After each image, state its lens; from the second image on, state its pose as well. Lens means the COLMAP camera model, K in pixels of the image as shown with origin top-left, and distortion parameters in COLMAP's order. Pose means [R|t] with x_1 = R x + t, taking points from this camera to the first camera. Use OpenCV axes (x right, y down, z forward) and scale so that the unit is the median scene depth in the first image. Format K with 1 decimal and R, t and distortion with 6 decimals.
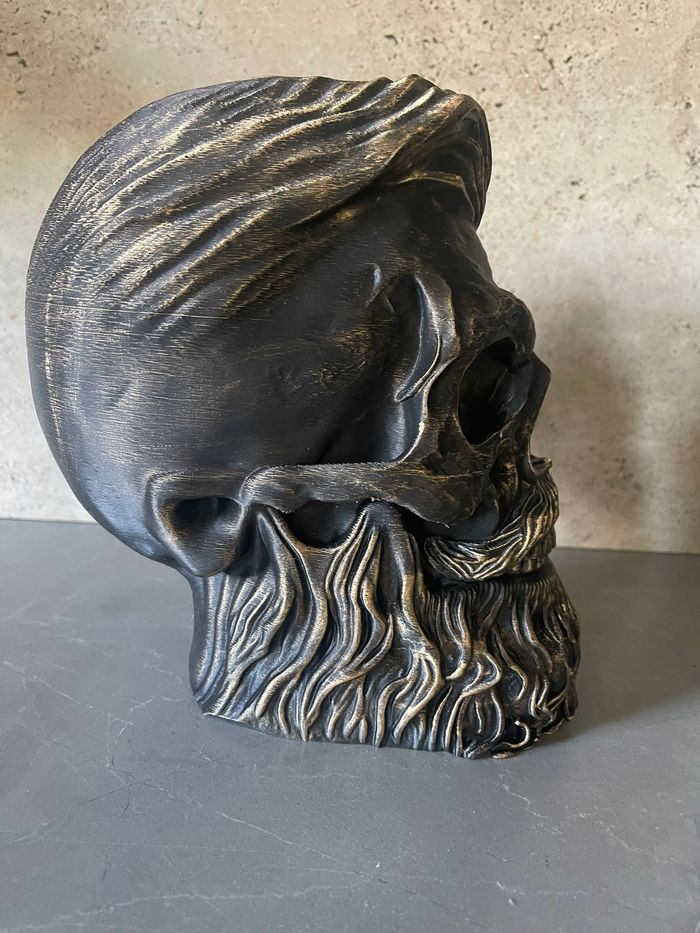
lens RADIAL K [[750.8, 0, 345.7], [0, 750.8, 474.2], [0, 0, 1]] dist [0.082346, -0.153565]
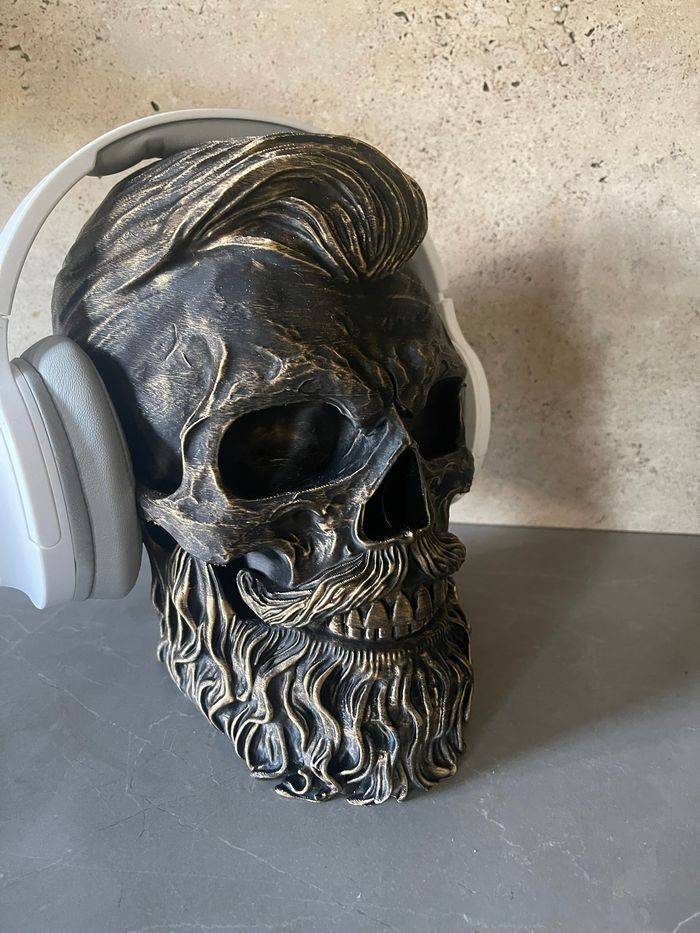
lens RADIAL K [[750.8, 0, 358.5], [0, 750.8, 468.8], [0, 0, 1]] dist [0.082346, -0.153565]
pose [[0.998437, -0.005114, -0.055646, 0.055752], [0.012347, 0.991380, 0.130432, -0.135237], [0.054500, -0.130915, 0.989894, -0.017445]]
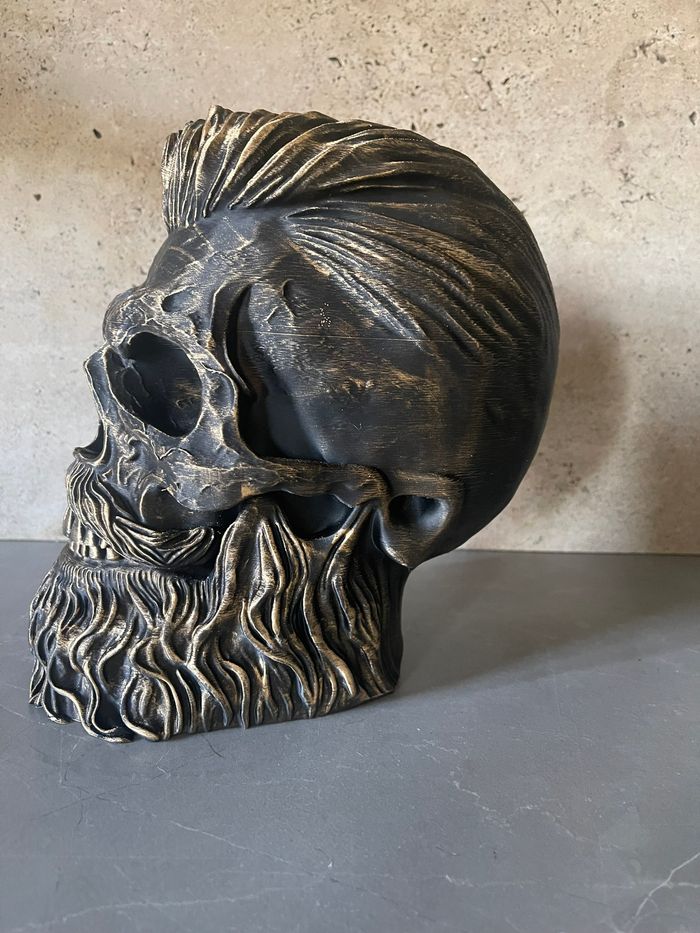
lens RADIAL K [[750.8, 0, 357.5], [0, 750.8, 469.7], [0, 0, 1]] dist [0.082346, -0.153565]
pose [[0.998025, -0.024797, 0.057713, 0.017247], [0.026139, 0.999402, -0.022616, 0.004399], [-0.057118, 0.024080, 0.998077, -0.016459]]
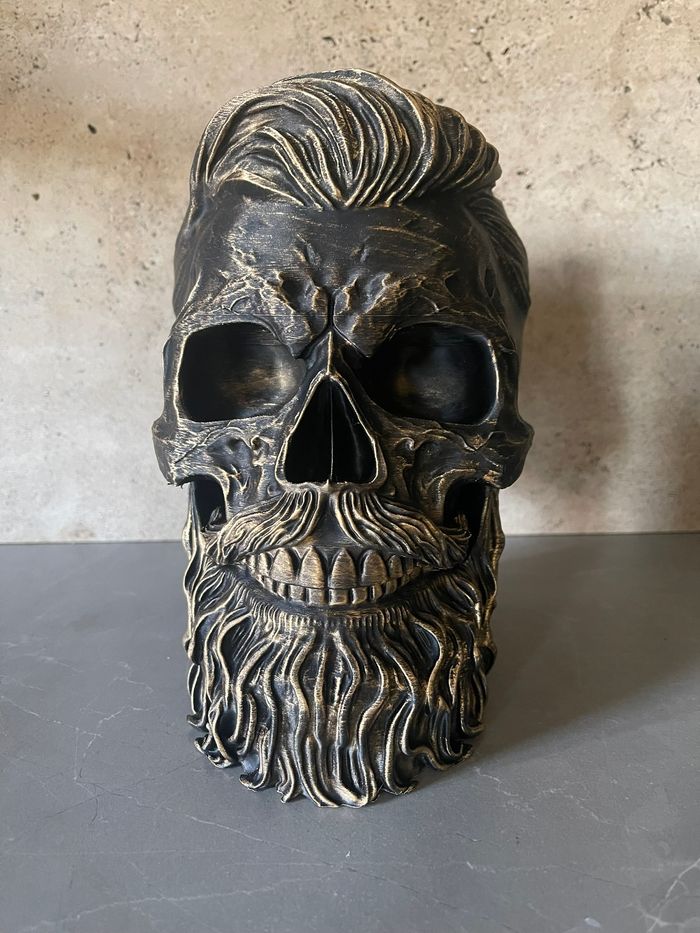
lens RADIAL K [[750.8, 0, 356.6], [0, 750.8, 479.2], [0, 0, 1]] dist [0.082346, -0.153565]
pose [[0.997434, -0.067394, 0.024143, 0.032577], [0.067588, 0.997686, -0.007336, 0.016066], [-0.023593, 0.008949, 0.999682, -0.000818]]
